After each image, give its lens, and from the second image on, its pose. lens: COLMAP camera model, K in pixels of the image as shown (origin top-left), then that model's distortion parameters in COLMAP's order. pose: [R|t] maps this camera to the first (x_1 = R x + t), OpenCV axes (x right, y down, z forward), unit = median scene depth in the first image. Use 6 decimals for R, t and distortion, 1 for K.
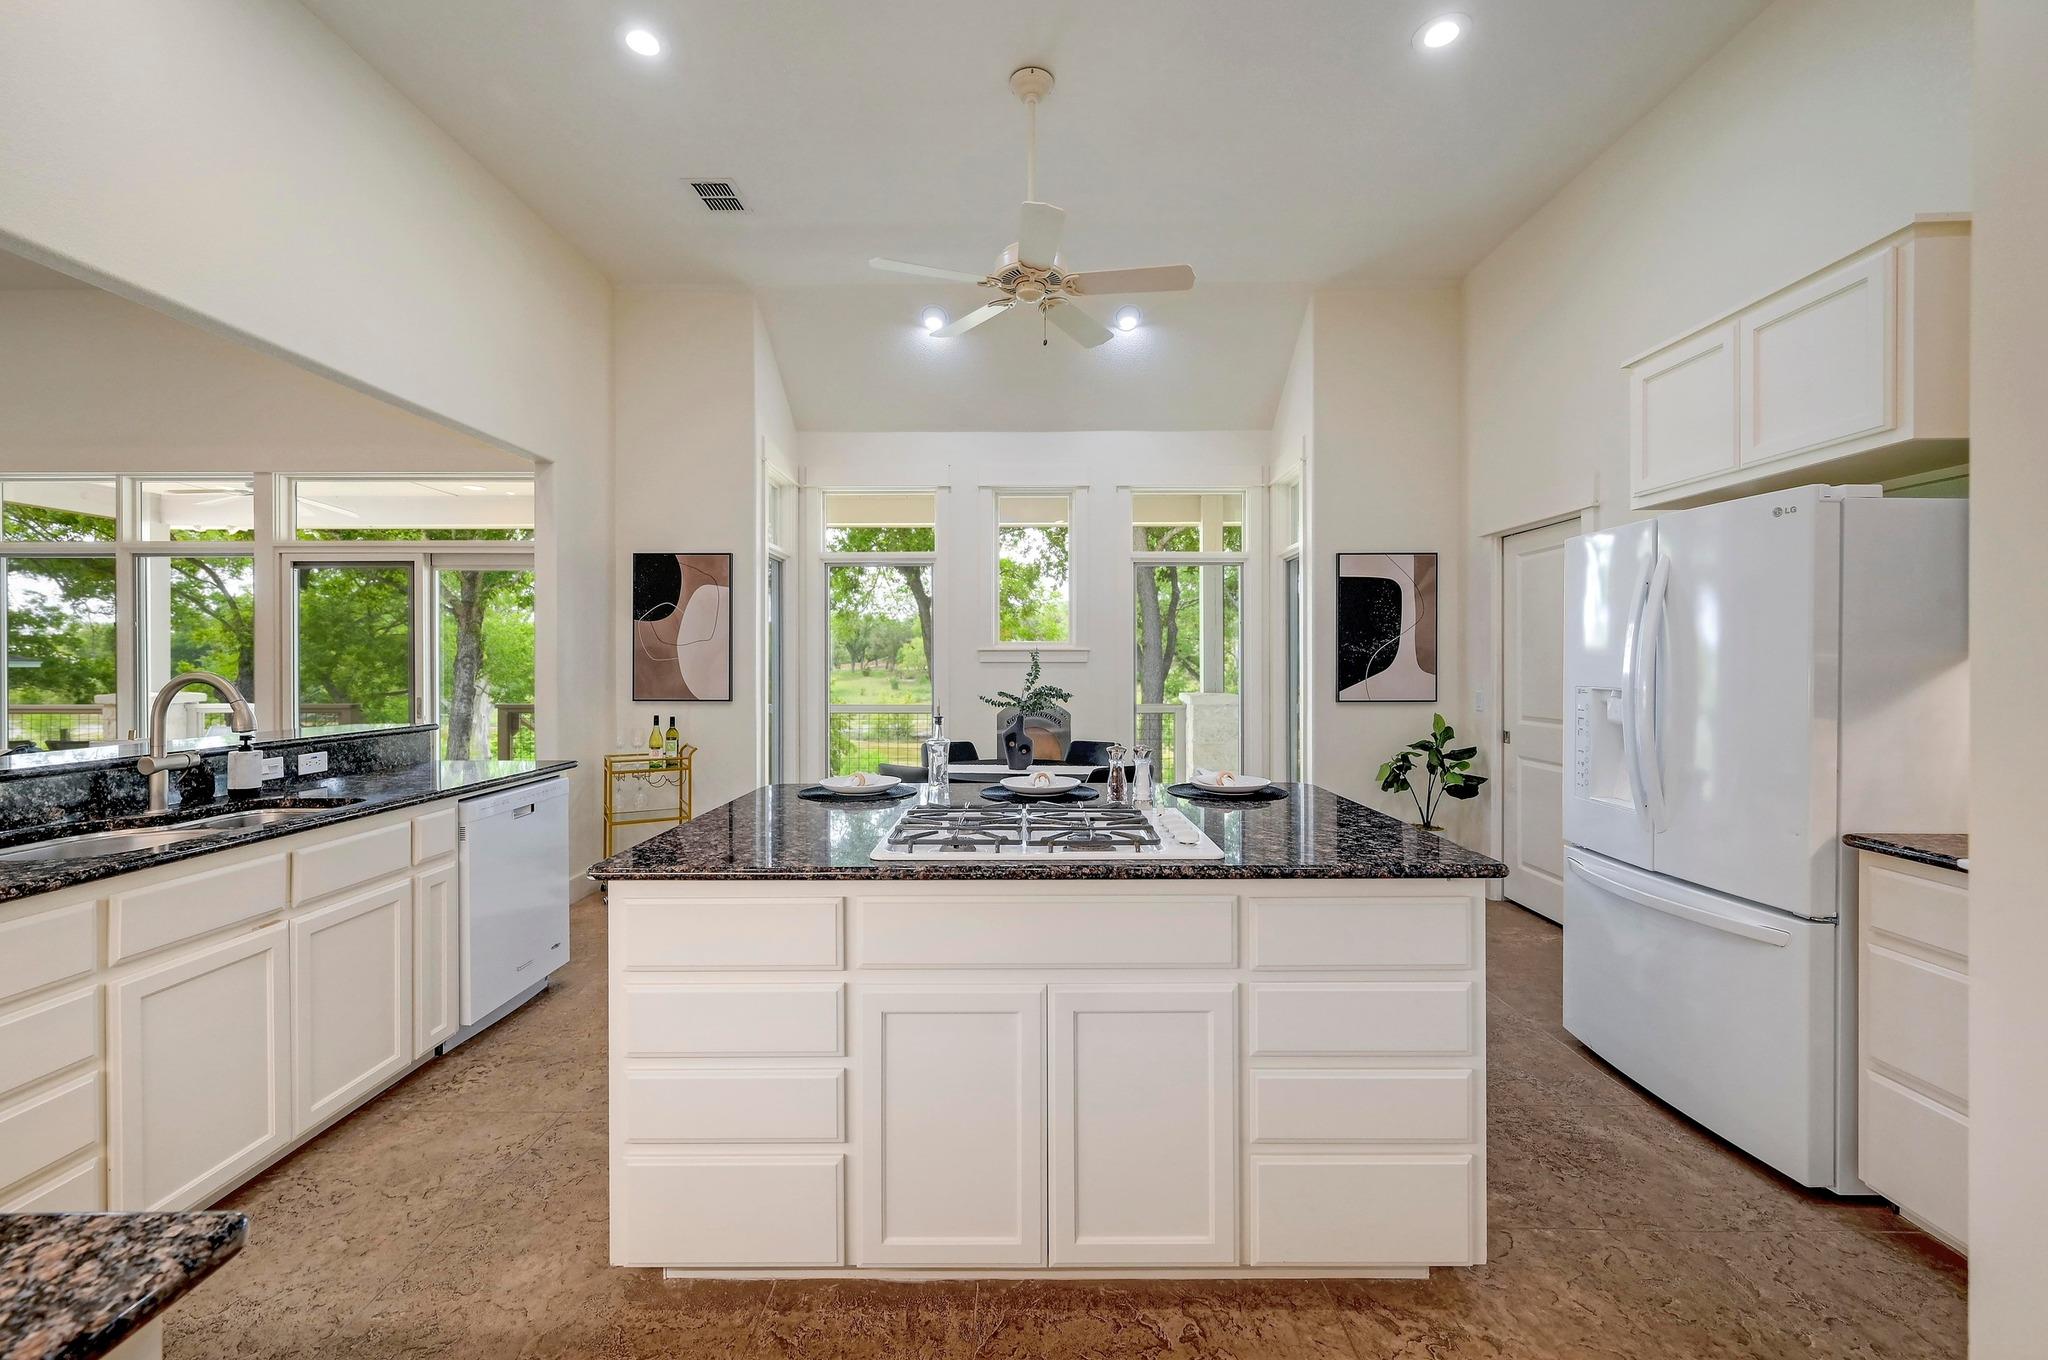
lens RADIAL K [[826.0, 0, 1018.9], [0, 826.0, 665.4], [0, 0, 1]] dist [0.001433, 0.000889]
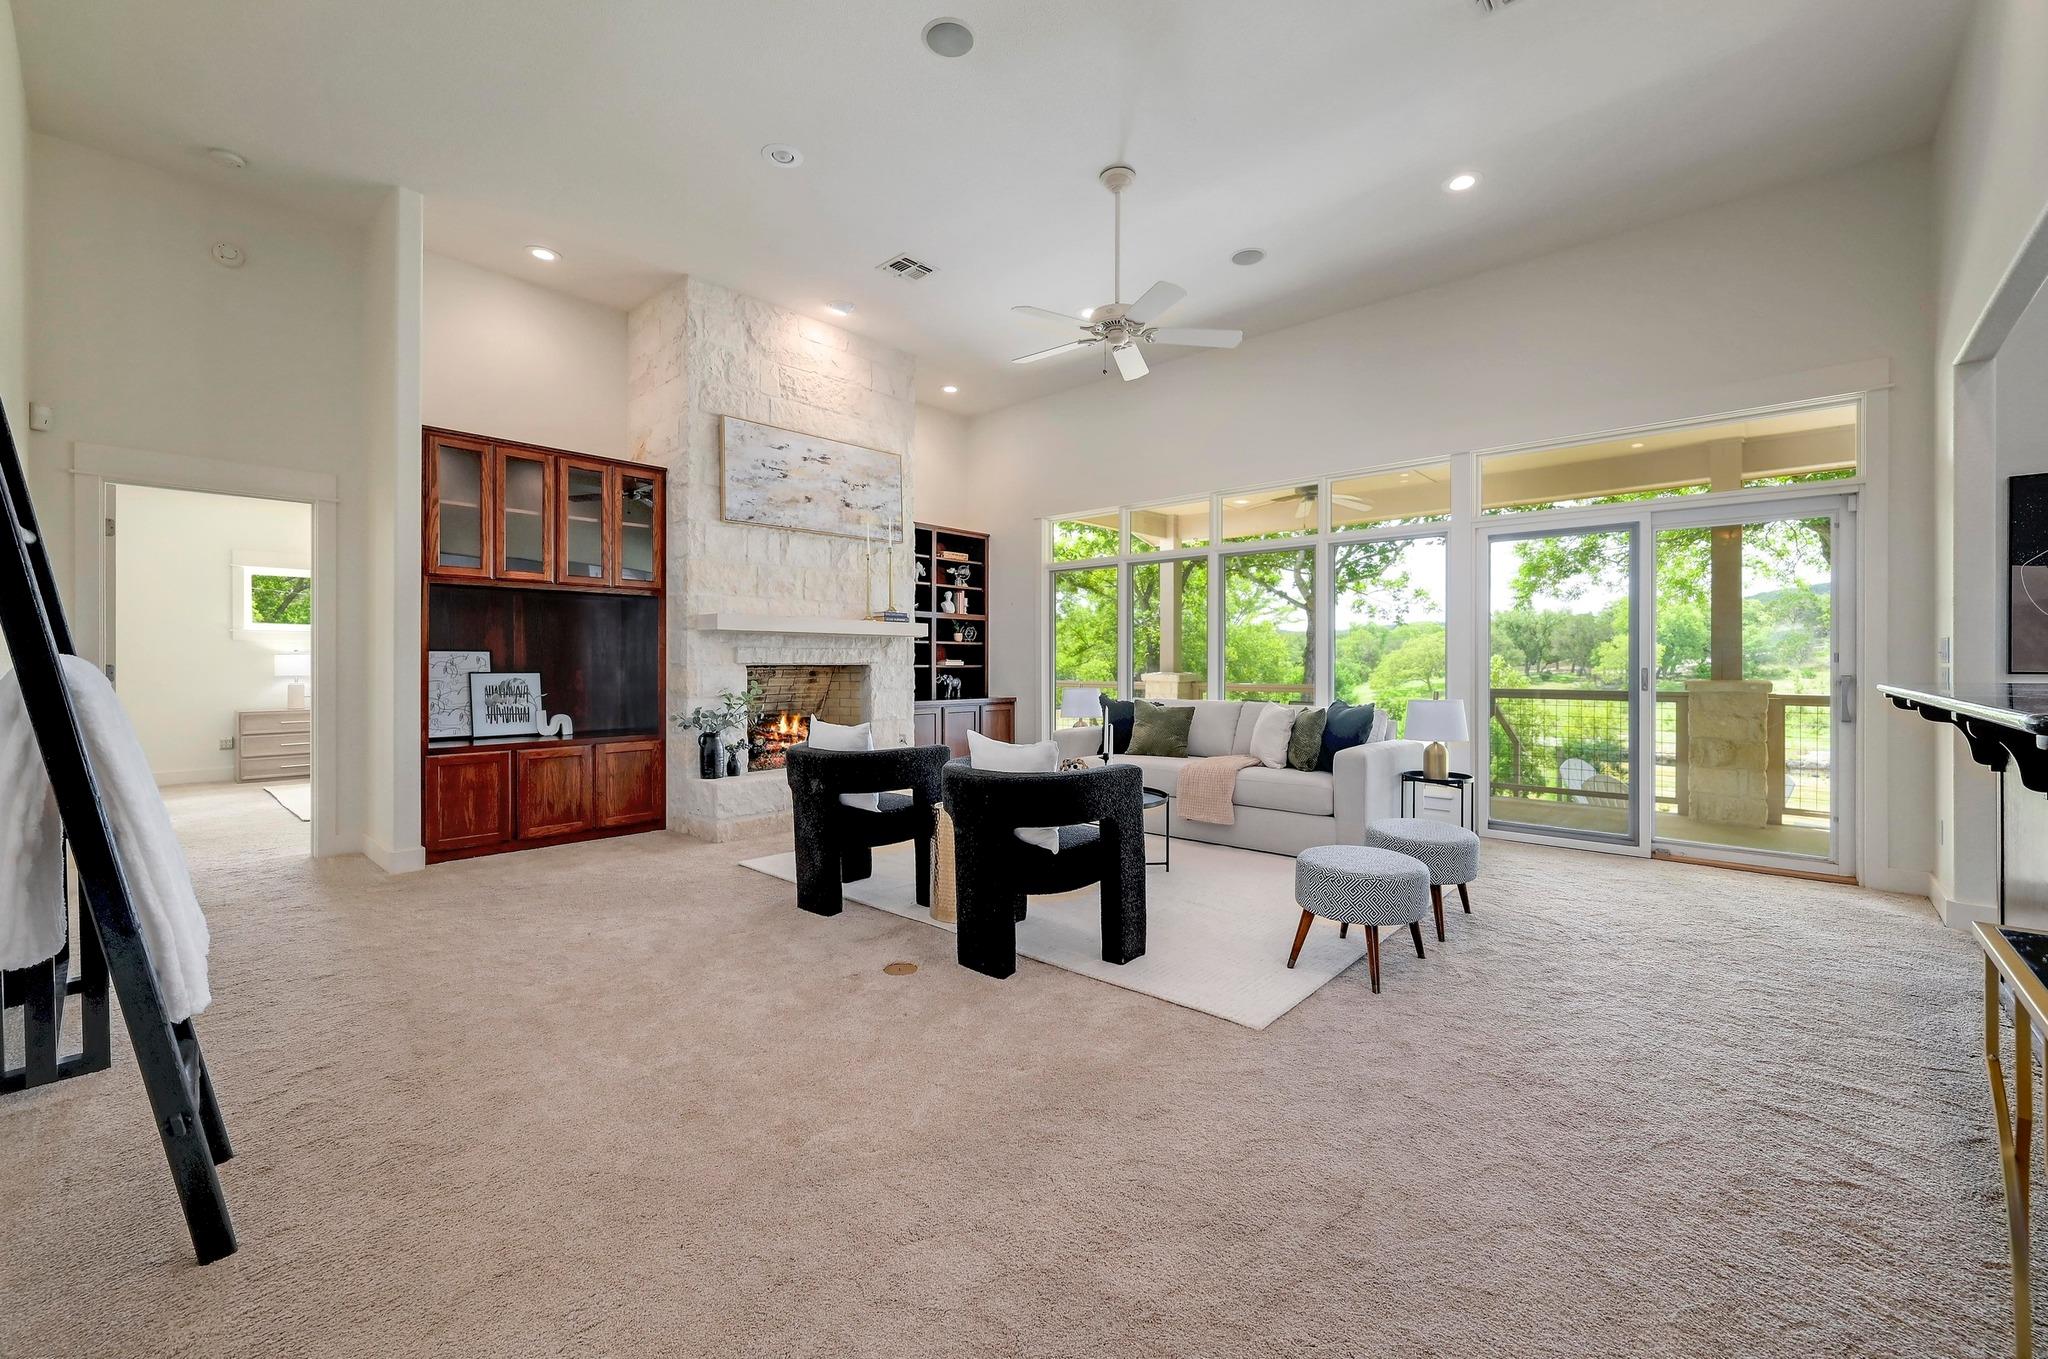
lens RADIAL K [[826.0, 0, 1018.3], [0, 826.0, 664.0], [0, 0, 1]] dist [0.001433, 0.000889]
pose [[0.742845, 0.000248, -0.669463, -0.643702], [-0.003964, 0.999984, -0.004028, 0.043150], [0.669452, 0.005645, 0.742834, -0.154315]]
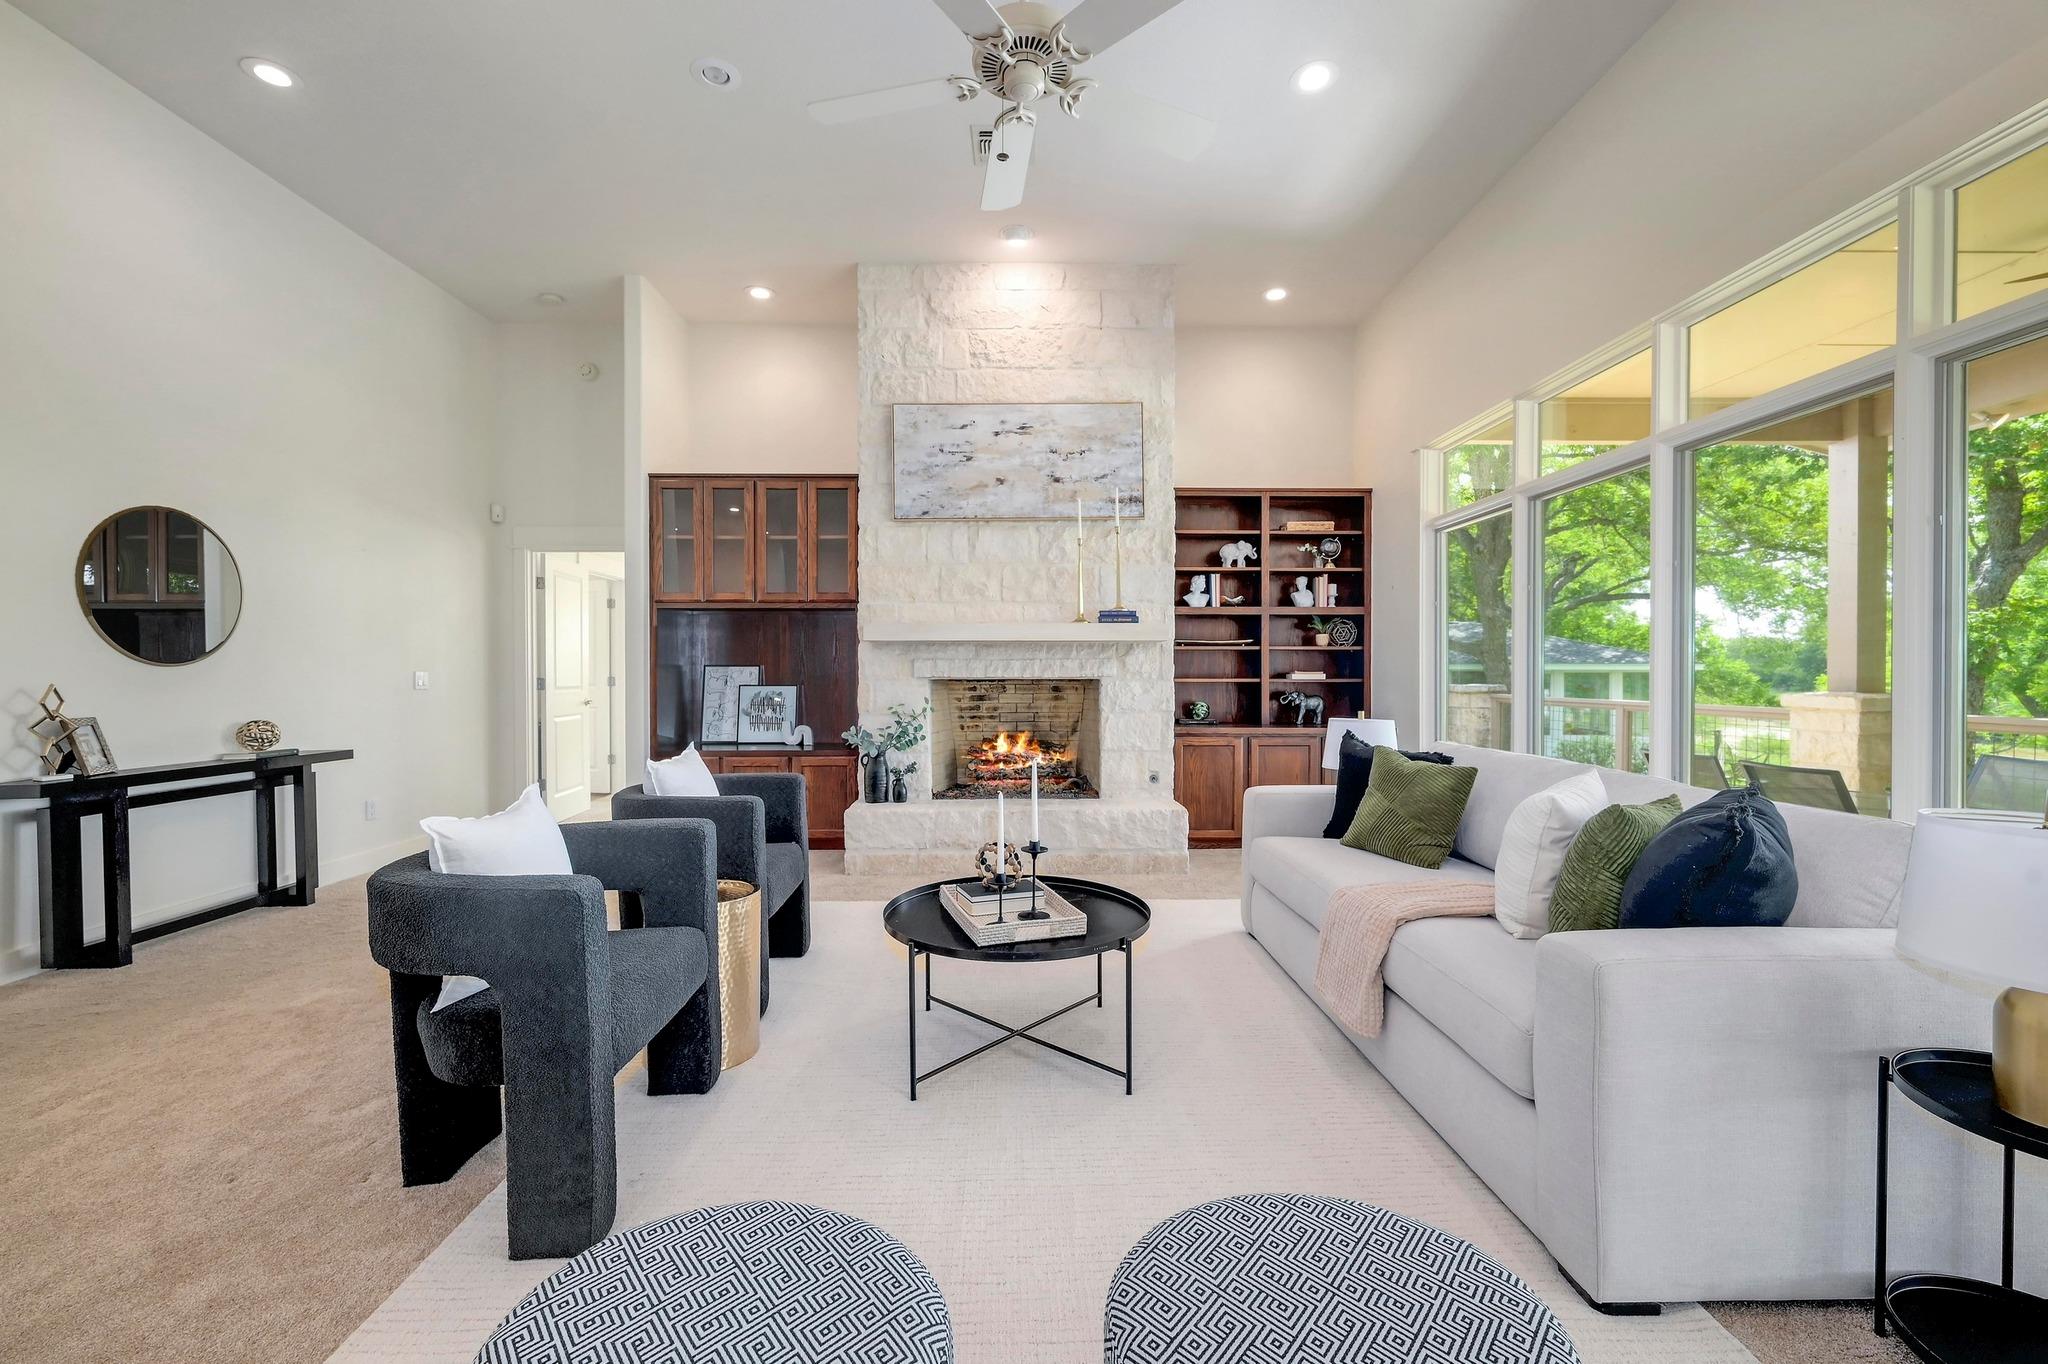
lens RADIAL K [[824.7, 0, 1024.2], [0, 824.7, 680.0], [0, 0, 1]] dist [0.001620, 0.000508]
pose [[0.019499, 0.008369, -0.999775, -0.668380], [-0.004578, 0.999955, 0.008281, 0.033444], [0.999799, 0.004416, 0.019536, 0.532362]]
